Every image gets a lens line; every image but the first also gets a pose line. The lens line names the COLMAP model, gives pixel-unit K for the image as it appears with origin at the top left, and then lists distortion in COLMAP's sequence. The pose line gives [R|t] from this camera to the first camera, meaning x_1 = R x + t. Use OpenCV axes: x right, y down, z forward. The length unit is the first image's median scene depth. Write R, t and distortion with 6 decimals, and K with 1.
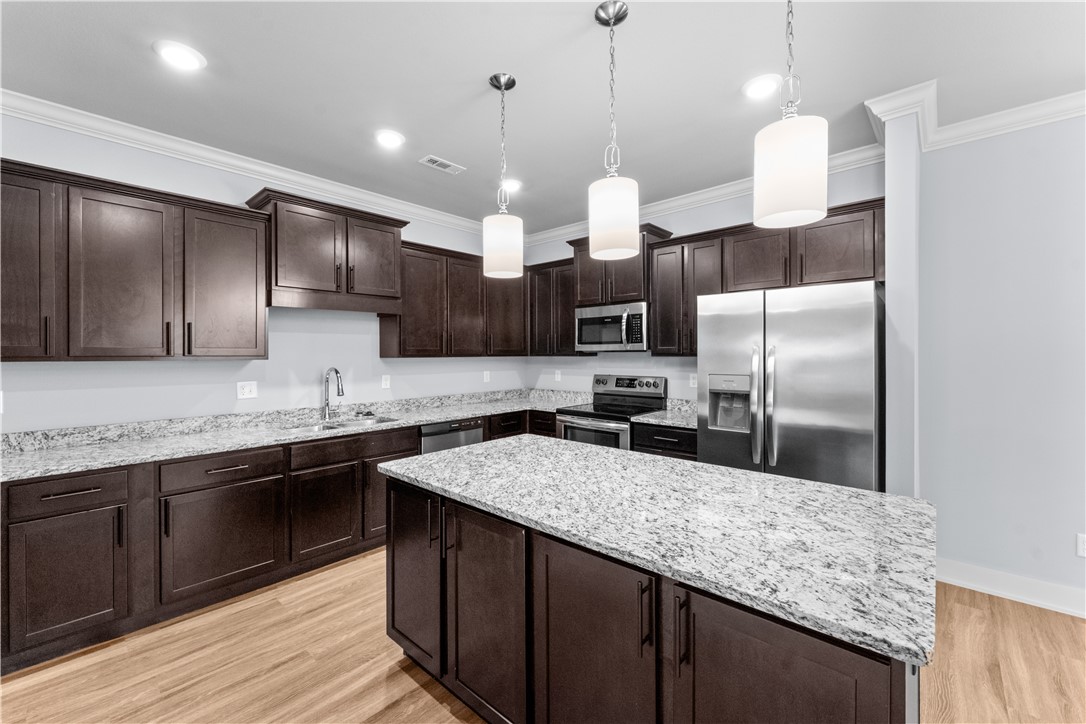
lens RADIAL K [[441.6, 0, 533.2], [0, 441.6, 355.0], [0, 0, 1]] dist [0.002195, -0.001780]
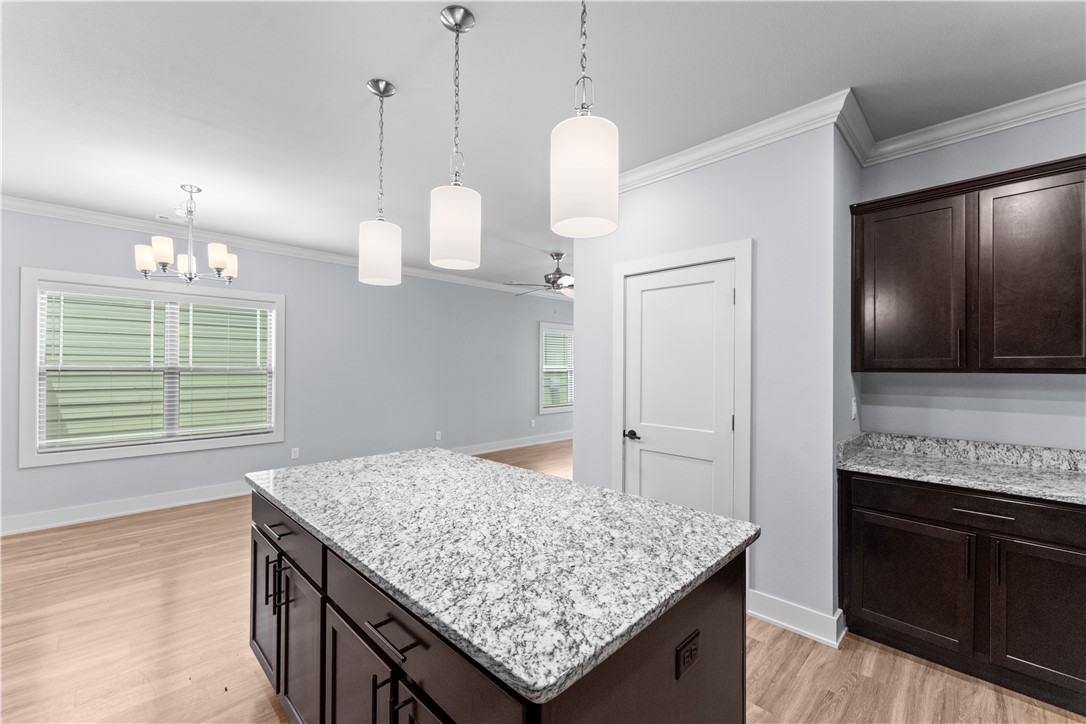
lens RADIAL K [[441.6, 0, 547.5], [0, 441.6, 365.5], [0, 0, 1]] dist [0.002195, -0.001780]
pose [[-0.999946, -0.001632, 0.010287, -0.030579], [-0.001619, 0.999998, 0.001263, -0.003610], [-0.010289, 0.001246, -0.999946, 1.878426]]
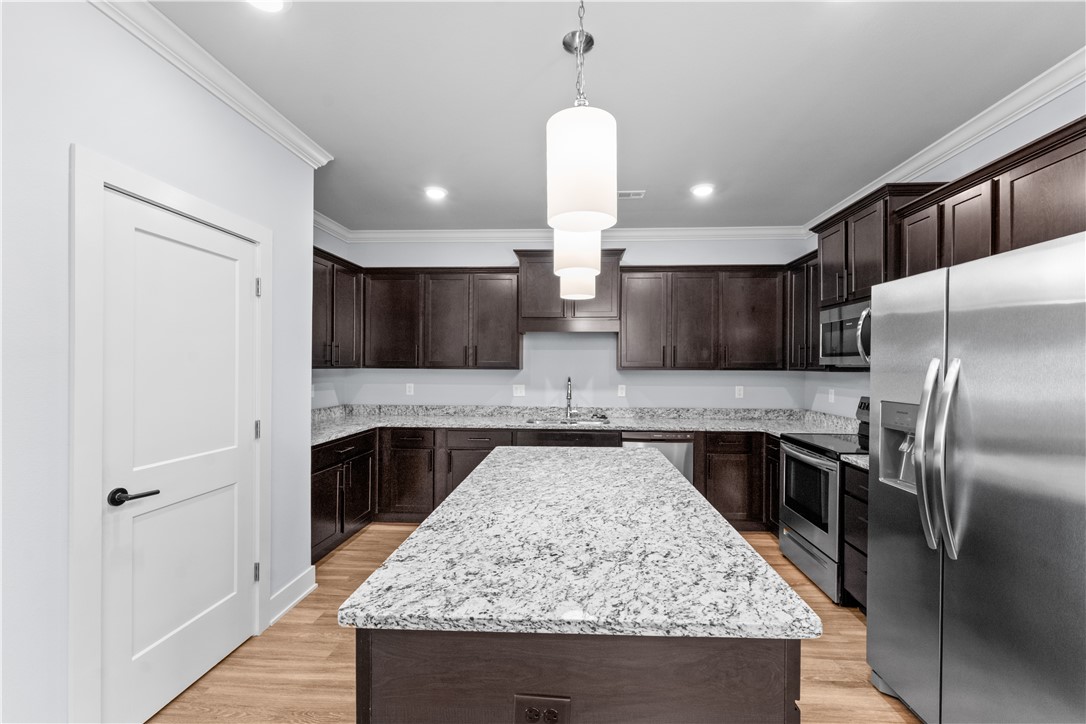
lens RADIAL K [[441.6, 0, 549.8], [0, 441.6, 365.2], [0, 0, 1]] dist [0.002195, -0.001780]
pose [[0.640003, 0.006912, -0.768341, 0.898384], [-0.010023, 0.999950, 0.000647, -0.009575], [0.768307, 0.007287, 0.640040, 0.267757]]
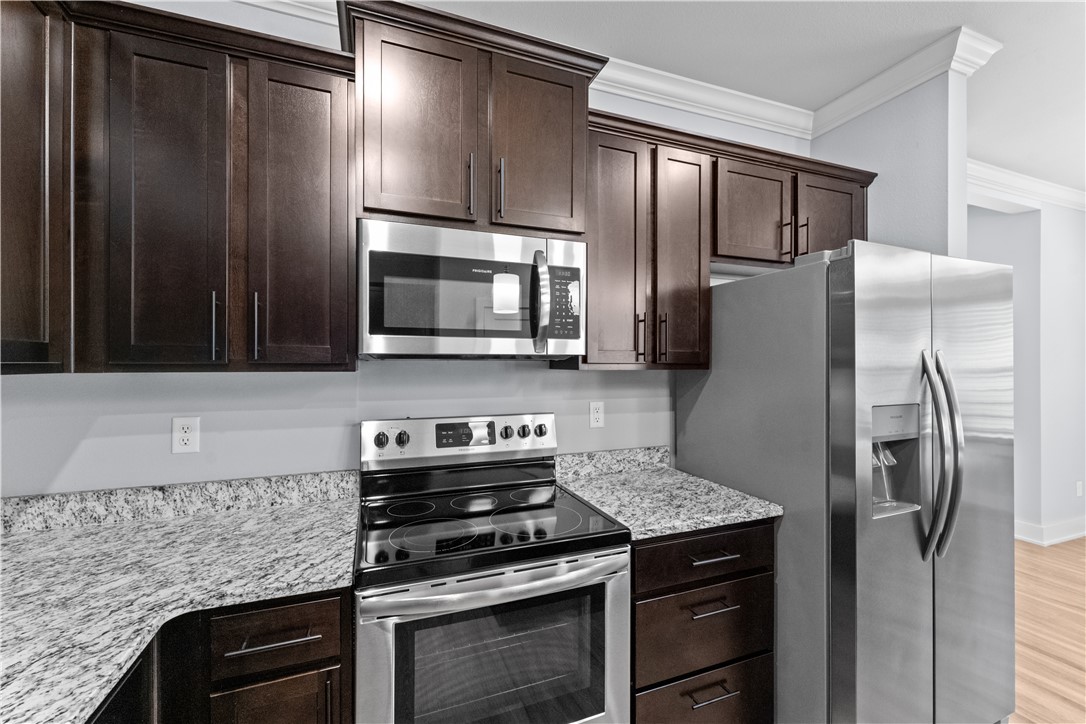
lens RADIAL K [[441.6, 0, 541.3], [0, 441.6, 362.3], [0, 0, 1]] dist [0.002195, -0.001780]
pose [[0.433125, 0.007121, 0.901306, -0.298844], [0.000396, 0.999967, -0.008091, -0.001765], [-0.901334, 0.003861, 0.433108, 1.697385]]
